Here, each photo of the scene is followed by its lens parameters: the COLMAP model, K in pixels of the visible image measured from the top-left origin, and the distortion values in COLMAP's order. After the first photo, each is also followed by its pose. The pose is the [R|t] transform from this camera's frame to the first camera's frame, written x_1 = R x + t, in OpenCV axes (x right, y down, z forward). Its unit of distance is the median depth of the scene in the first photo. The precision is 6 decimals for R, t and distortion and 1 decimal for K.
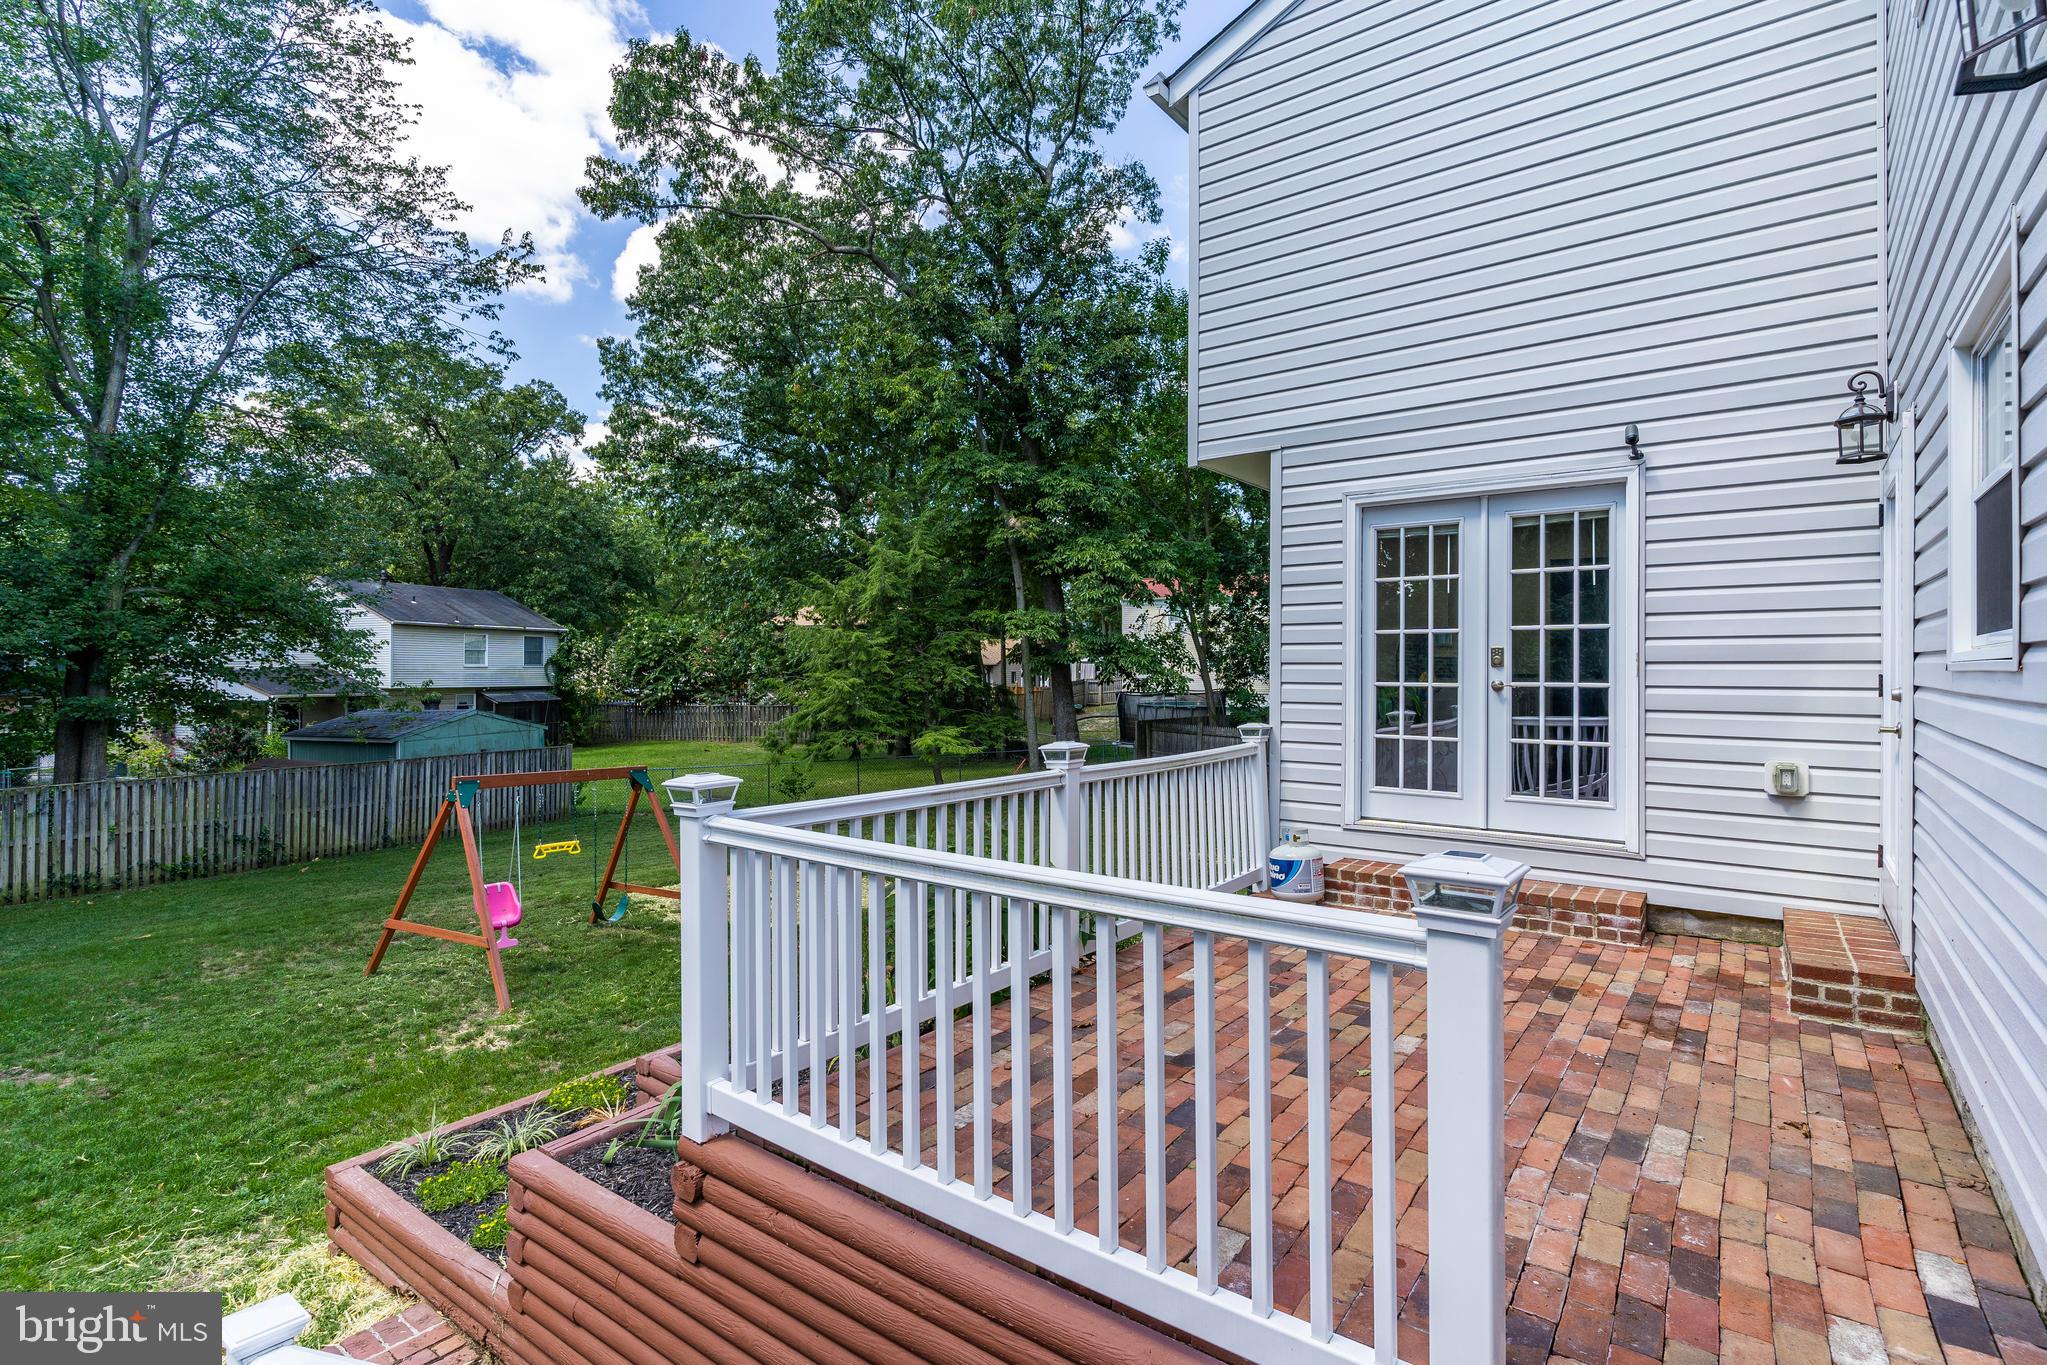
lens RADIAL K [[983.1, 0, 1025.5], [0, 983.1, 659.1], [0, 0, 1]] dist [0.000396, 0.000392]
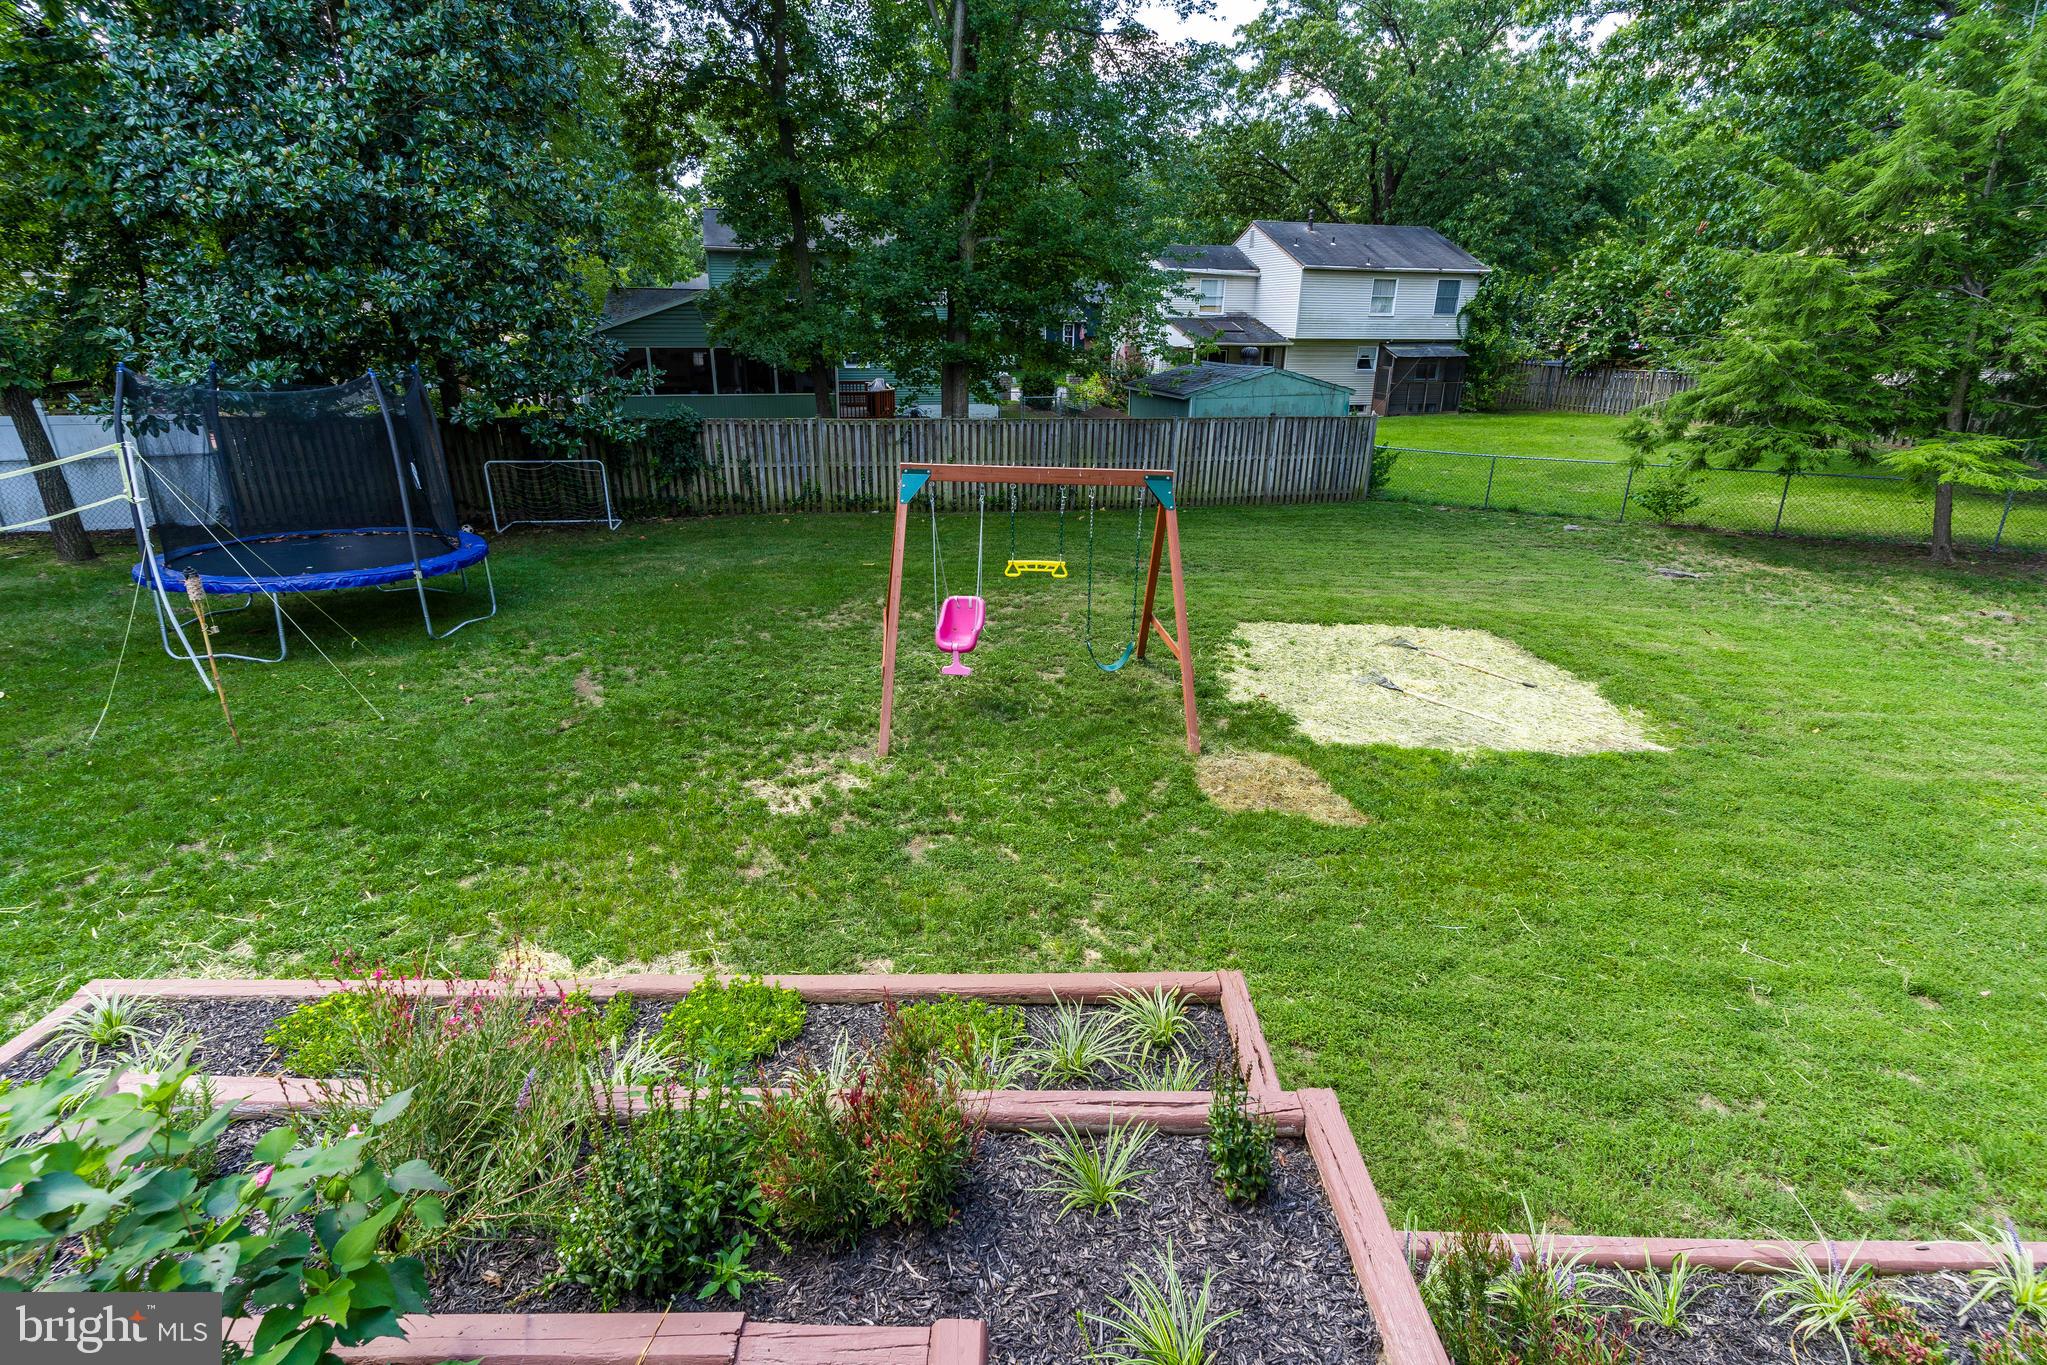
lens RADIAL K [[973.0, 0, 1022.4], [0, 973.0, 680.8], [0, 0, 1]] dist [0.001256, -0.000082]
pose [[0.599106, 0.286616, -0.747612, 0.050404], [0.000222, 0.933673, 0.358126, -0.000002], [0.800670, -0.214721, 0.559306, 0.223776]]
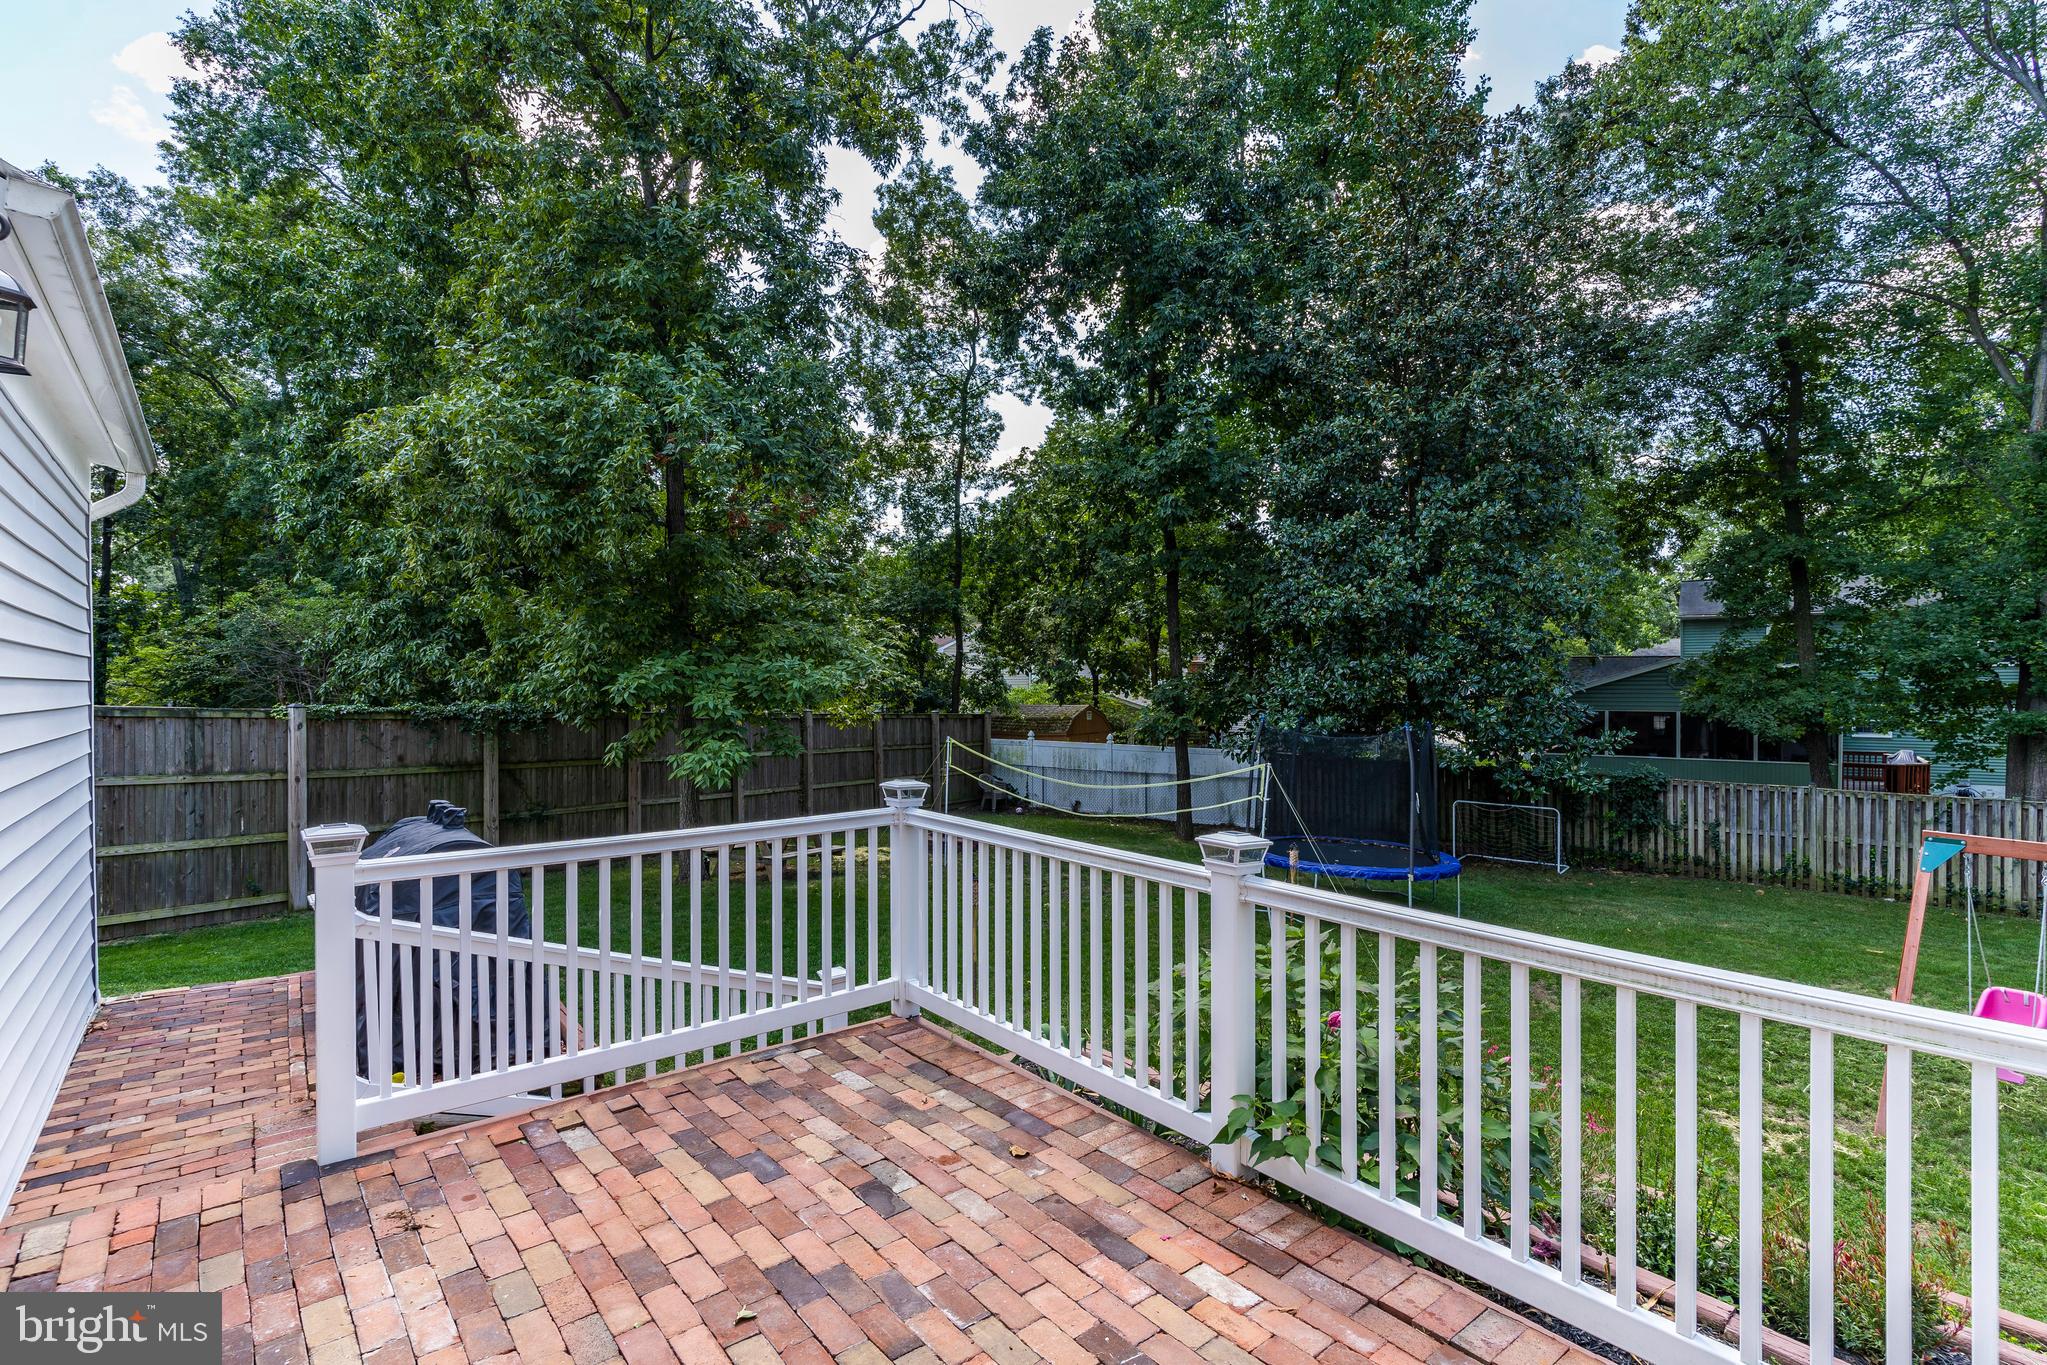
lens RADIAL K [[973.0, 0, 1022.4], [0, 973.0, 680.8], [0, 0, 1]] dist [0.001256, -0.000082]
pose [[-0.233211, 0.004419, -0.972416, 0.132228], [0.014326, 0.999897, 0.001108, -0.004187], [0.972321, -0.013672, -0.233250, 0.181476]]
